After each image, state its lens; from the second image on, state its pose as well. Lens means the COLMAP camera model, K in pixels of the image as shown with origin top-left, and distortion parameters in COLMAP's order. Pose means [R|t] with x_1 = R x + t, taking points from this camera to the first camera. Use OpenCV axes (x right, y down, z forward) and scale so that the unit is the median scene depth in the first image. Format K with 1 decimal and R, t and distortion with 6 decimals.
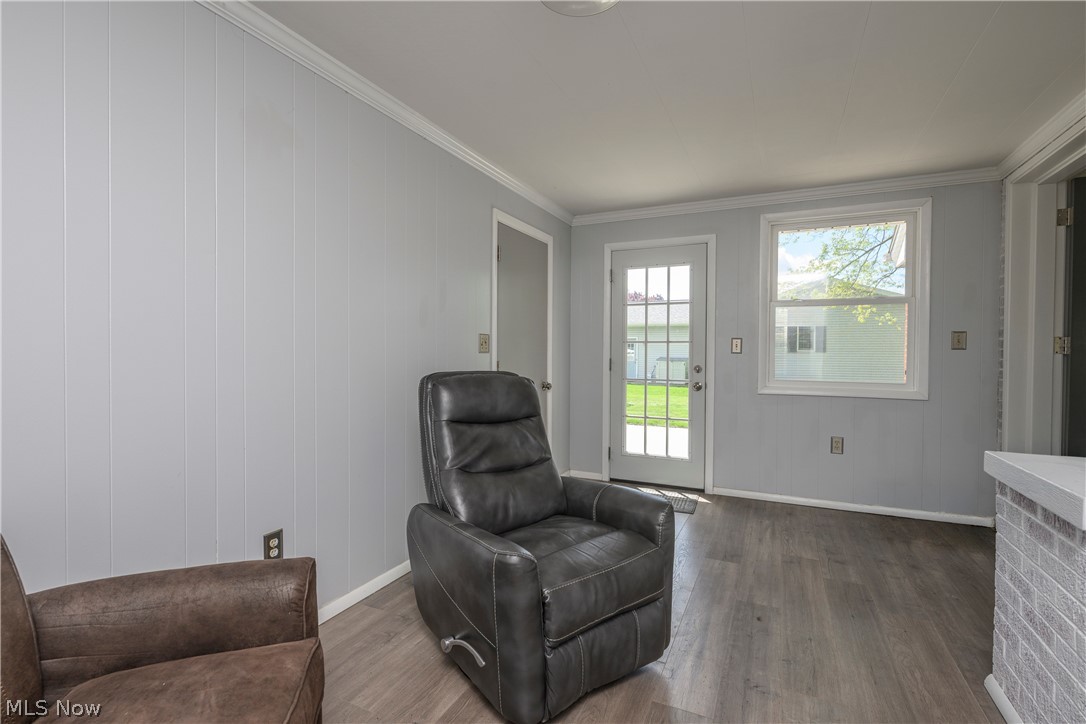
lens RADIAL K [[487.9, 0, 543.0], [0, 487.9, 362.0], [0, 0, 1]] dist [0.000653, 0.000146]
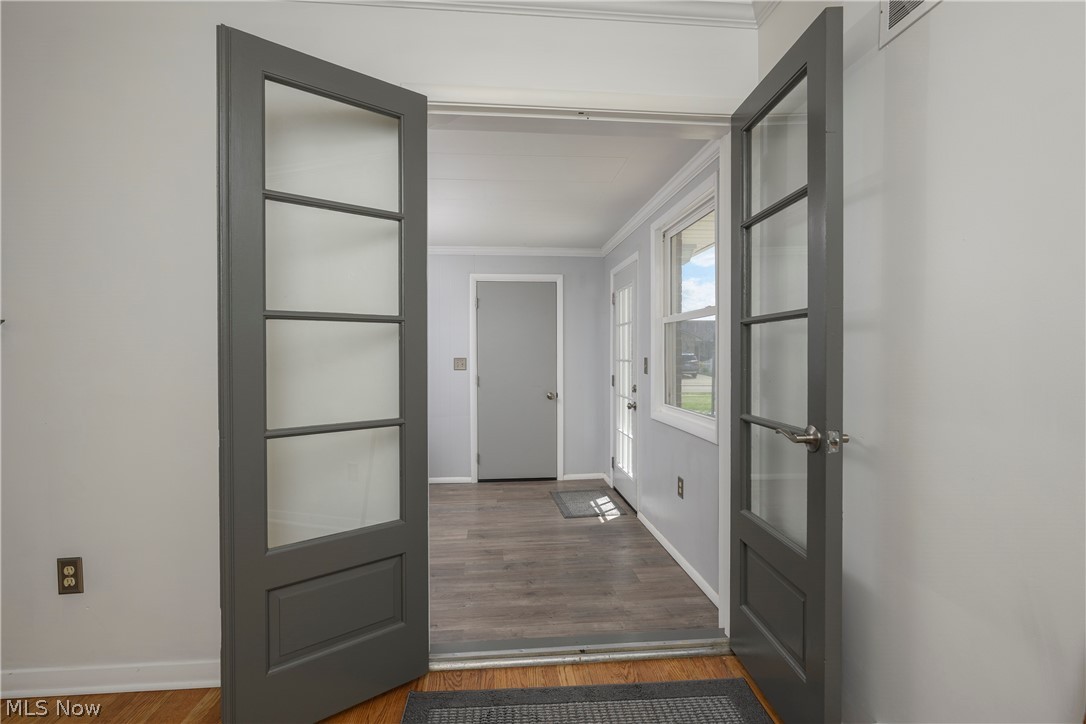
lens RADIAL K [[487.9, 0, 543.0], [0, 487.9, 362.0], [0, 0, 1]] dist [0.000653, 0.000146]
pose [[0.515199, -0.002919, -0.857066, 1.391761], [-0.008975, 0.999921, -0.008801, -0.034285], [0.857024, 0.012226, 0.515132, 0.439927]]
